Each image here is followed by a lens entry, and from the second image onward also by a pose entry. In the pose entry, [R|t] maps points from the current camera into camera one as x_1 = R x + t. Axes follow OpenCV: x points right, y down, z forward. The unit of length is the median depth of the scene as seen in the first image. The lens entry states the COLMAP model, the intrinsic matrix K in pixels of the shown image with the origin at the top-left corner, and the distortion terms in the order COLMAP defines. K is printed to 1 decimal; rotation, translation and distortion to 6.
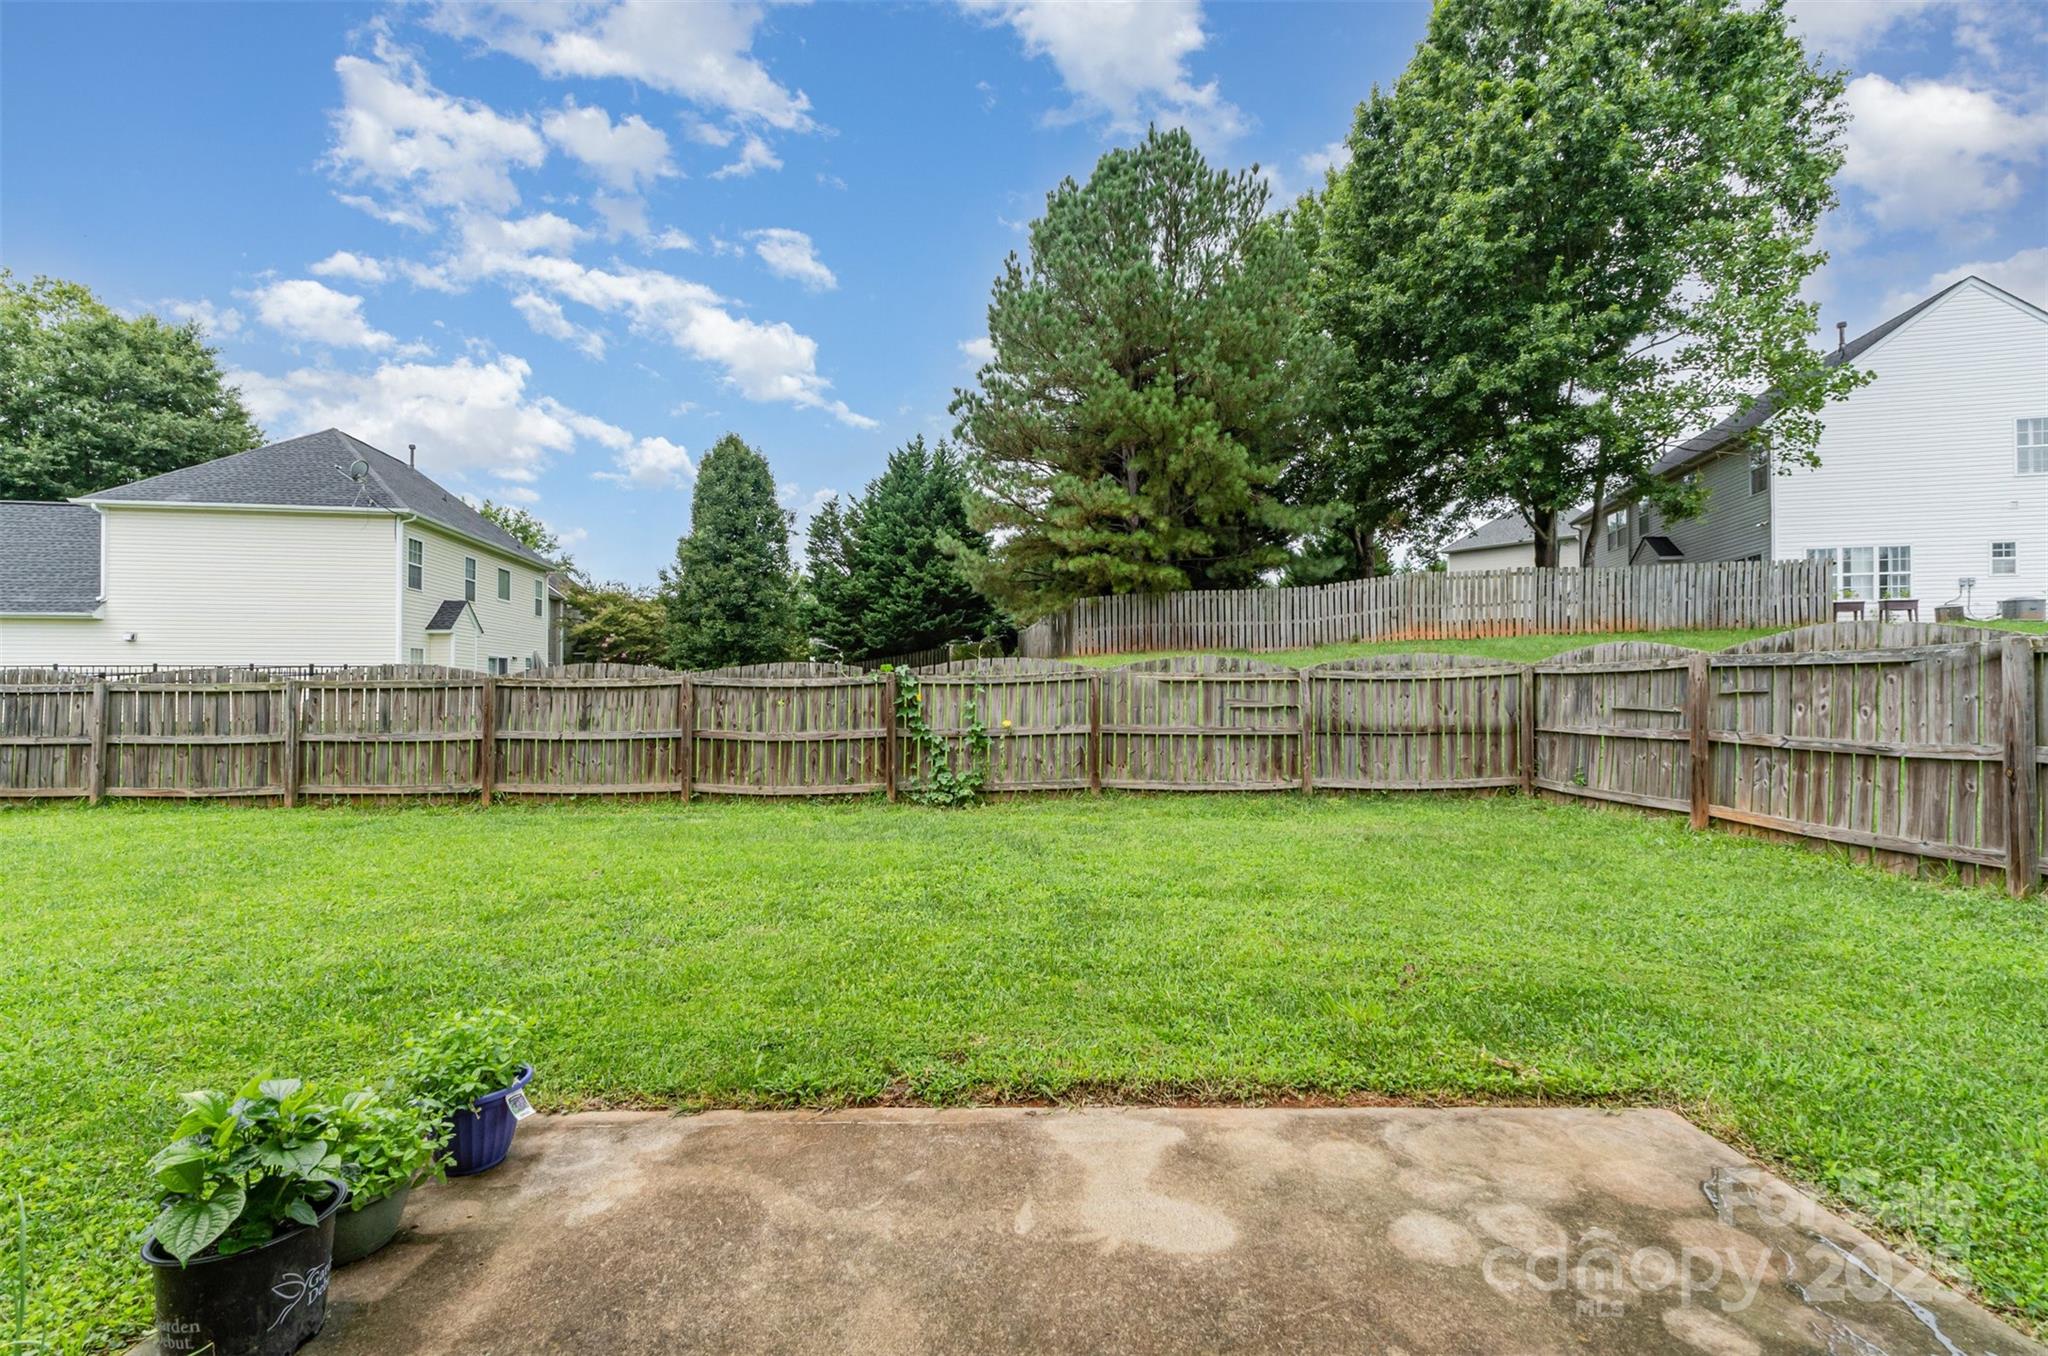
lens RADIAL K [[905.2, 0, 996.2], [0, 905.2, 649.0], [0, 0, 1]] dist [0.007817, 0.000416]
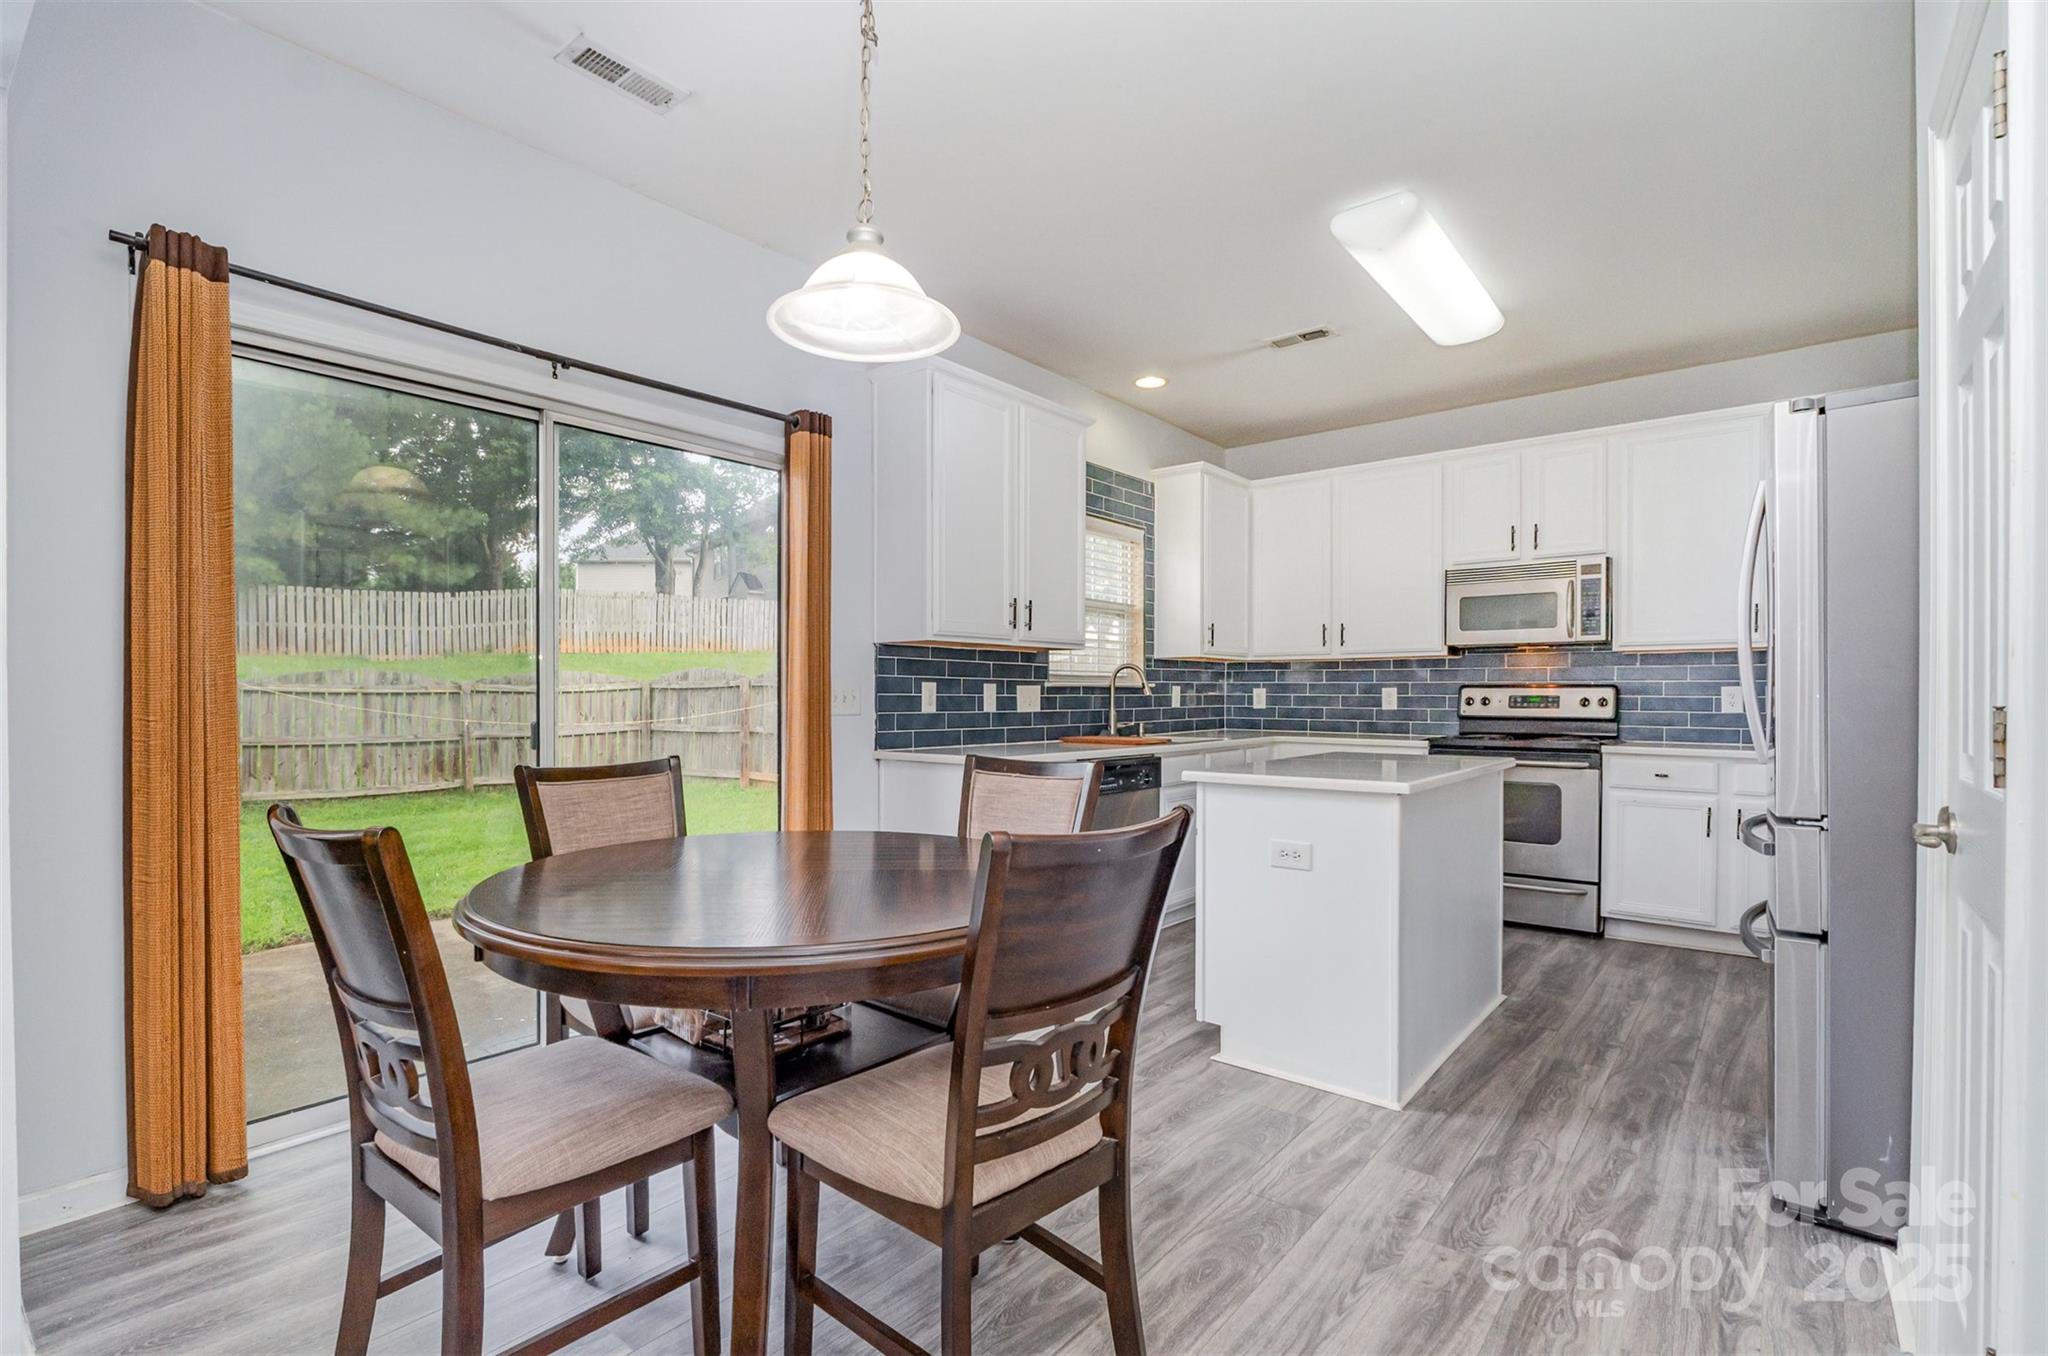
lens RADIAL K [[946.1, 0, 1015.9], [0, 946.1, 702.1], [0, 0, 1]] dist [-0.000447, 0.000301]
pose [[0.620643, -0.005047, 0.784077, -0.076906], [-0.032575, 0.998950, 0.032216, -0.006623], [-0.783416, -0.045536, 0.619827, -0.131590]]
